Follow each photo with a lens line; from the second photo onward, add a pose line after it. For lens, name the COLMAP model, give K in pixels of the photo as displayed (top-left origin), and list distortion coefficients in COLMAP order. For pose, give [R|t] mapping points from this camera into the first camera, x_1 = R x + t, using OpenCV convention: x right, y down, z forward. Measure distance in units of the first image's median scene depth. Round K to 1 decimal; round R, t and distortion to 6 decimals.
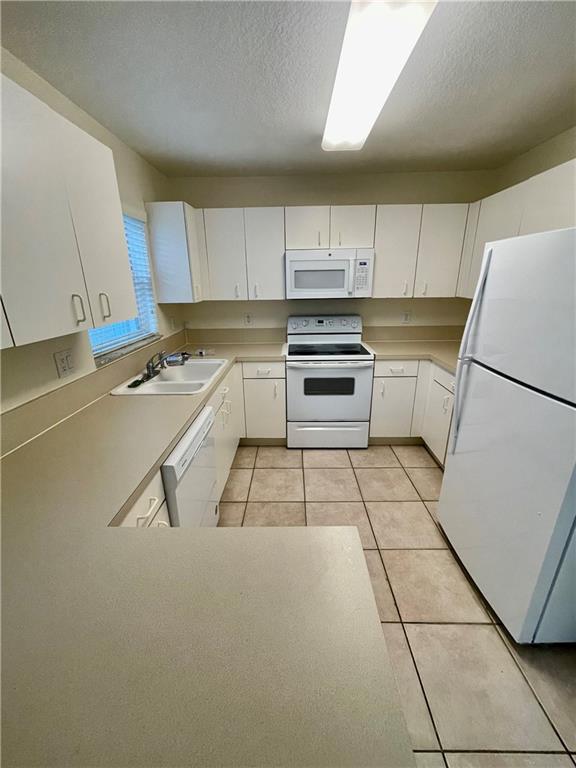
lens RADIAL K [[311.7, 0, 288.6], [0, 311.7, 384.0], [0, 0, 1]] dist [-0.001190, 0.000045]
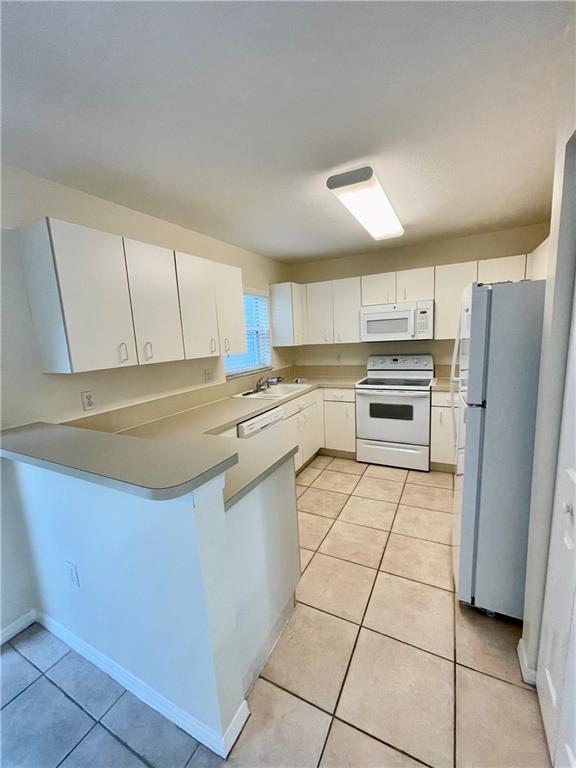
lens RADIAL K [[311.7, 0, 288.4], [0, 311.7, 384.7], [0, 0, 1]] dist [-0.001190, 0.000045]
pose [[0.895489, 0.037601, -0.443493, 0.309393], [-0.103679, 0.986636, -0.125695, 0.099238], [0.432840, 0.158539, 0.887420, -0.259818]]
